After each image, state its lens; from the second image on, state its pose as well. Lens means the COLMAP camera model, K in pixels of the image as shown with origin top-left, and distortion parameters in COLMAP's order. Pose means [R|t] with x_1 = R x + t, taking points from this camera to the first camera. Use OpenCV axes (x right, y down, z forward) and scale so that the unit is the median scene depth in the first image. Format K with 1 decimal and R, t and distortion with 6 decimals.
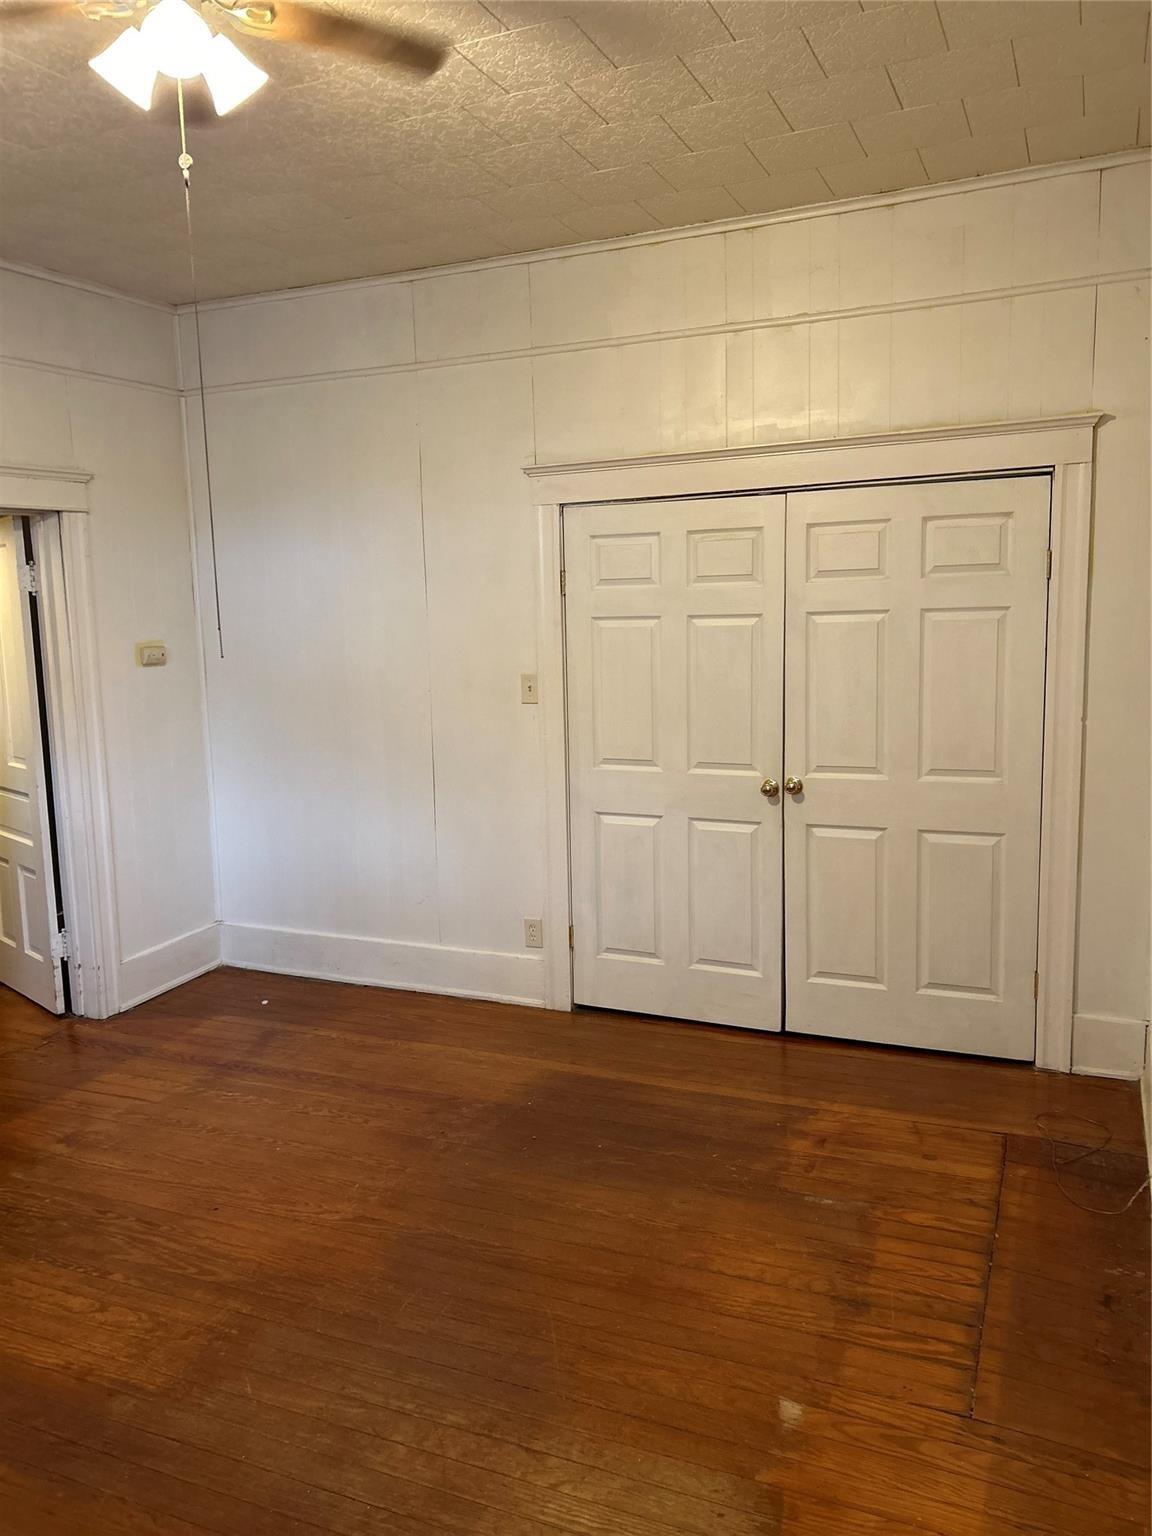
lens RADIAL K [[1161.8, 0, 584.5], [0, 1161.8, 756.4], [0, 0, 1]] dist [0.064858, -0.065683]
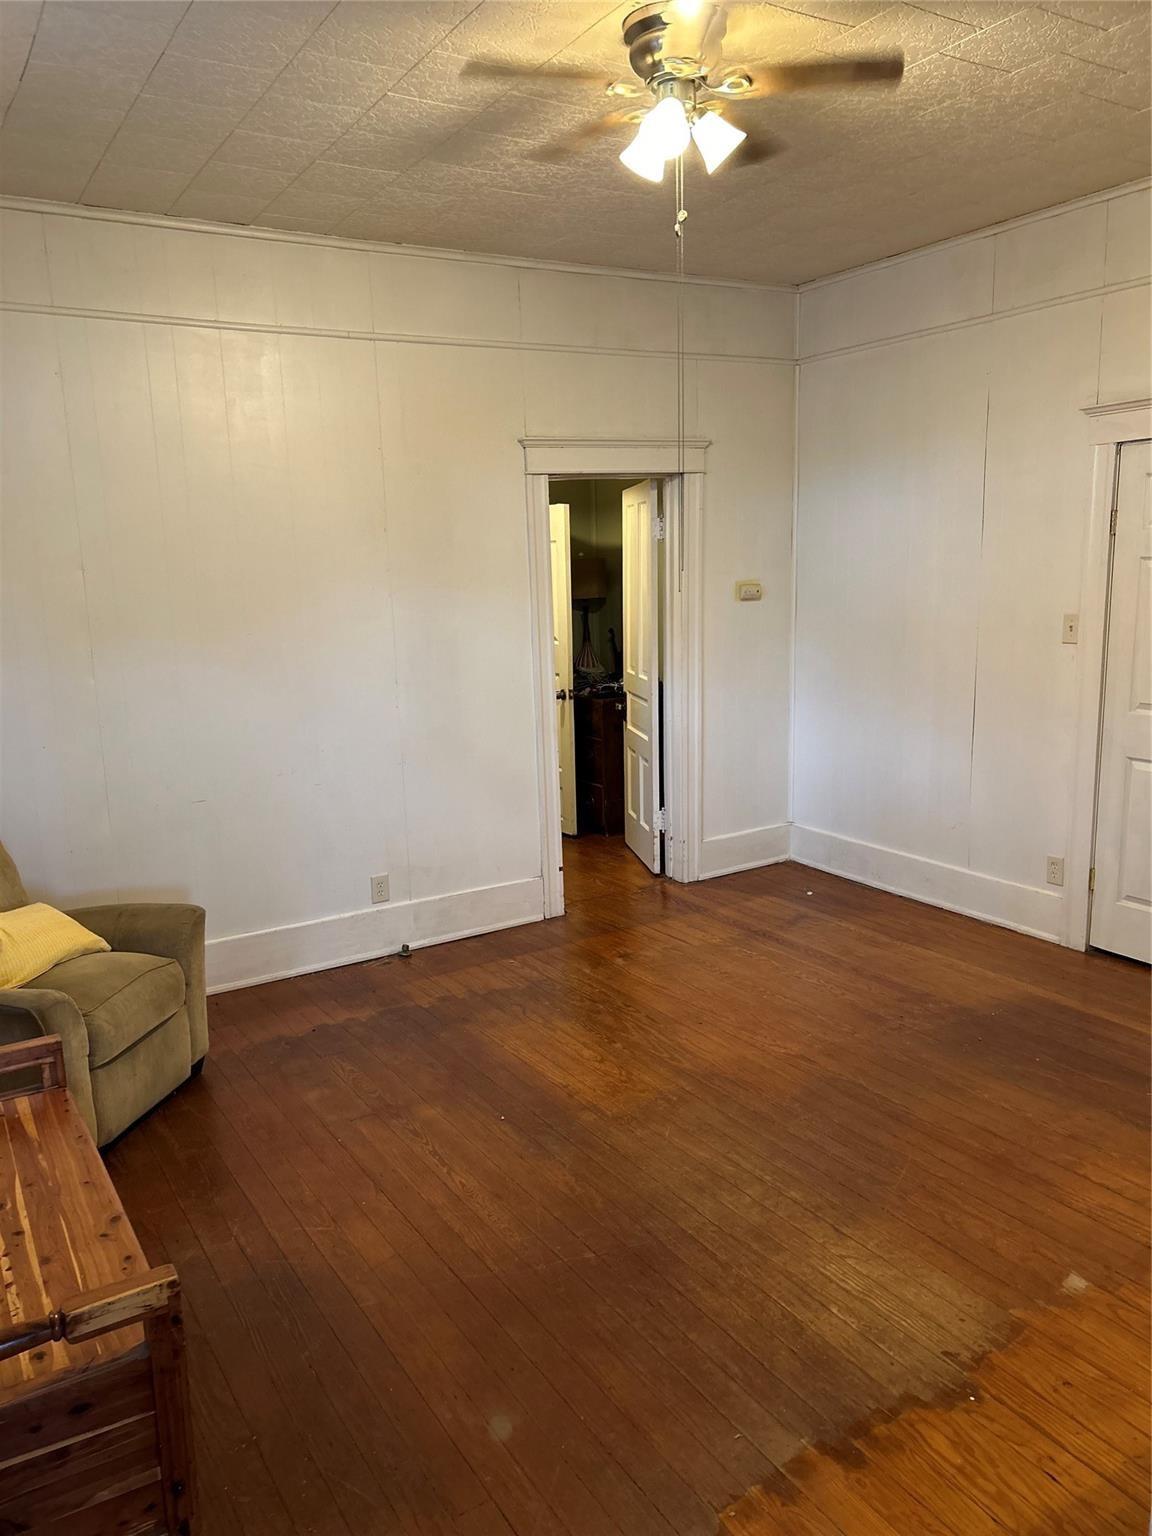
lens RADIAL K [[1161.8, 0, 578.1], [0, 1161.8, 758.2], [0, 0, 1]] dist [0.064858, -0.065683]
pose [[0.821542, 0.100618, -0.561200, 0.200409], [-0.071040, 0.994699, 0.074345, 0.008072], [0.565705, -0.021210, 0.824335, -0.093415]]
